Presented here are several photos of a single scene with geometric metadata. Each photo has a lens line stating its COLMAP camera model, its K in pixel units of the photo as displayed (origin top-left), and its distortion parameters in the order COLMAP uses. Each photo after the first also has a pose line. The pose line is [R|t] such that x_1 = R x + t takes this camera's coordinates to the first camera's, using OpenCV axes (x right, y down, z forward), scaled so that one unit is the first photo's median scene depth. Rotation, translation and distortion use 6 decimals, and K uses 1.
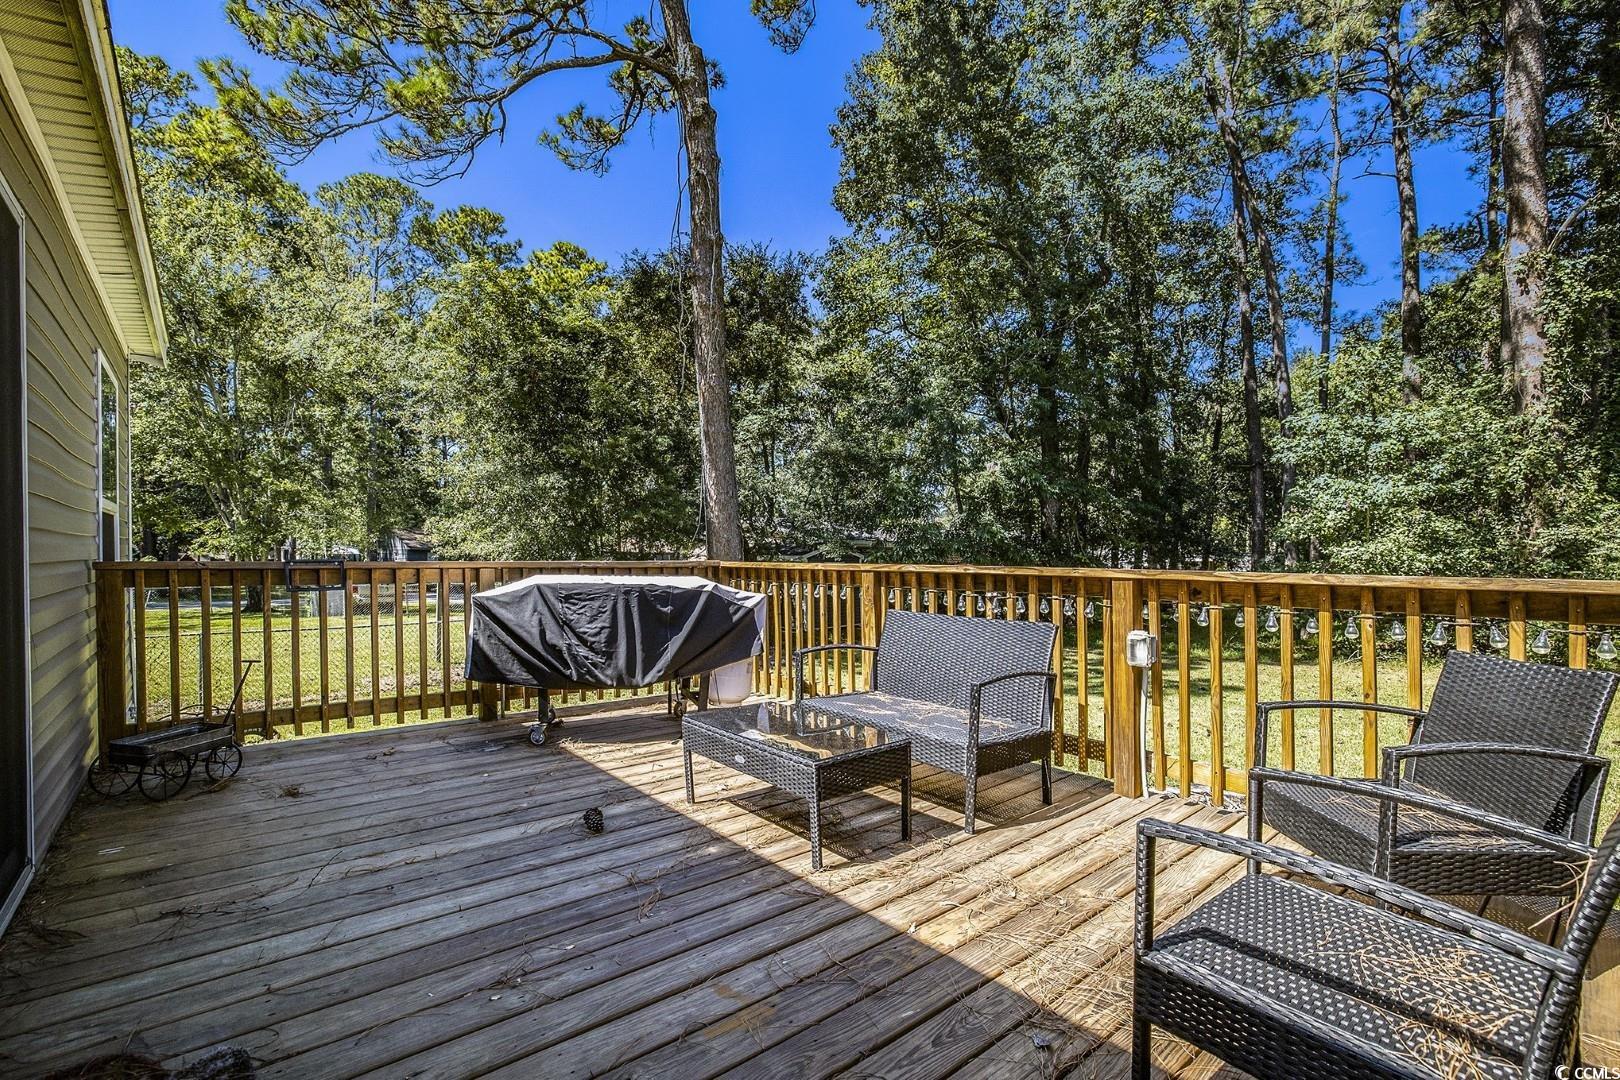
lens RADIAL K [[703.2, 0, 813.9], [0, 703.2, 572.6], [0, 0, 1]] dist [-0.004122, -0.000380]
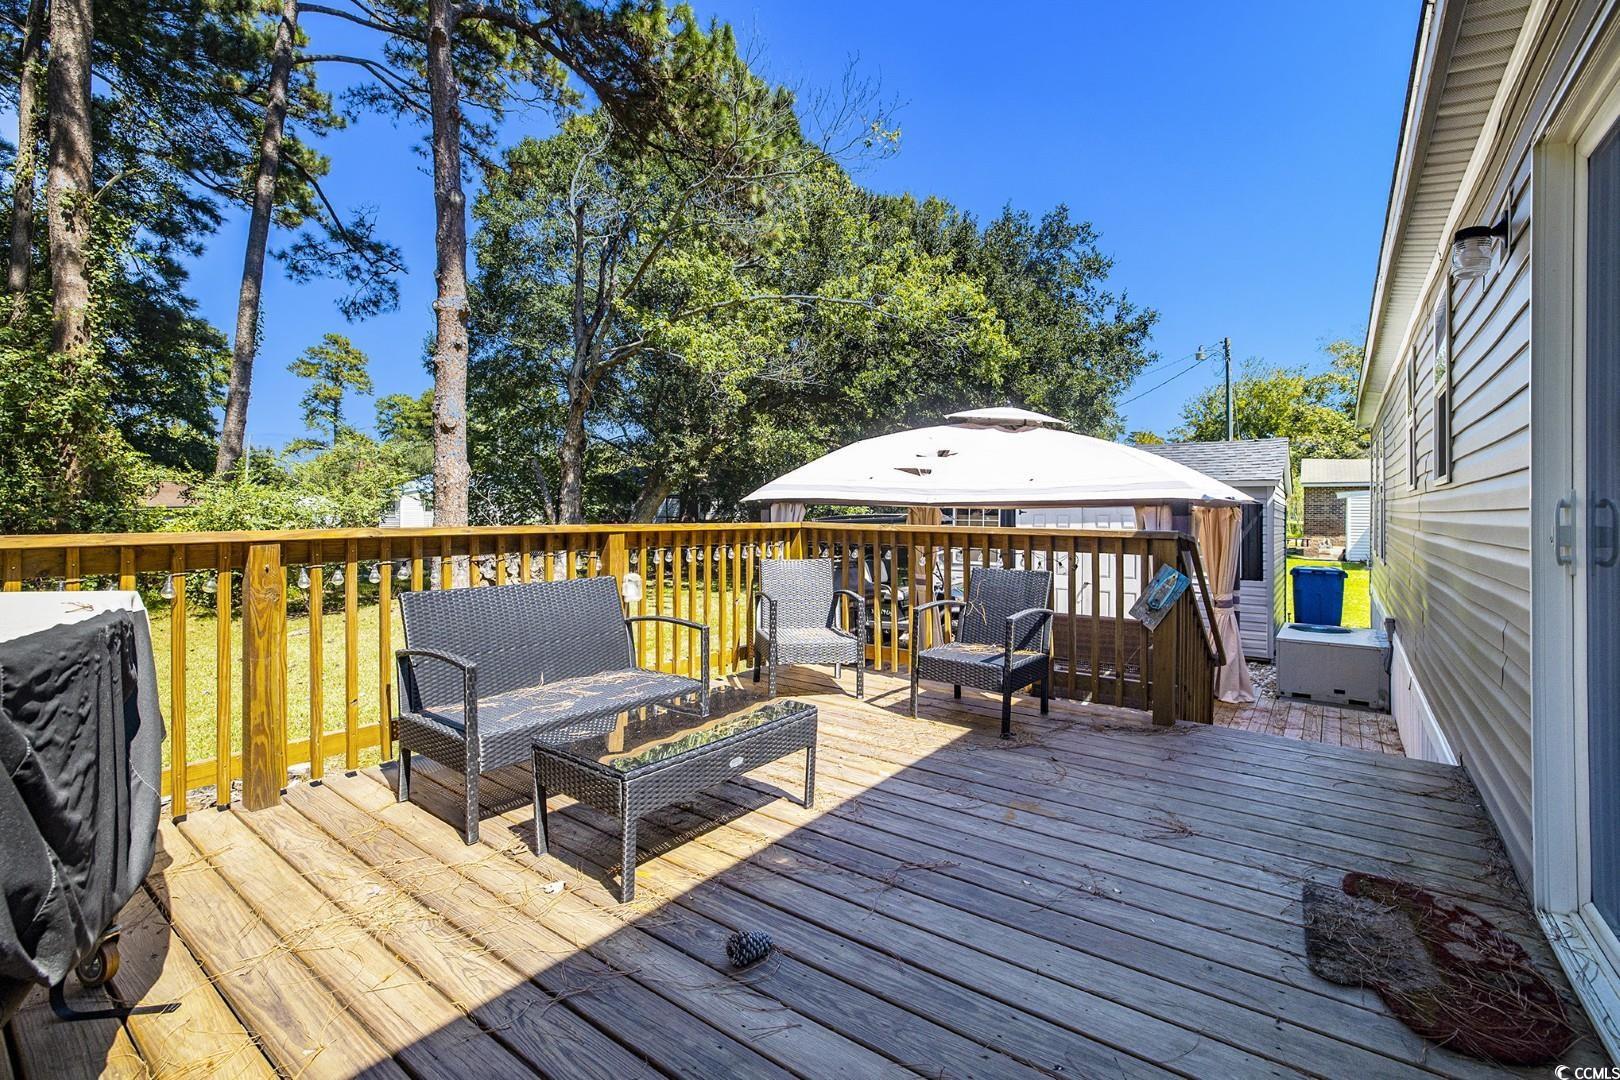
lens RADIAL K [[726.6, 0, 794.9], [0, 726.6, 515.2], [0, 0, 1]] dist [-0.004223, -0.000099]
pose [[-0.216222, -0.007880, 0.976313, -0.855531], [0.002307, 0.999961, 0.008582, -0.027809], [-0.976342, 0.004108, -0.216195, 1.000312]]
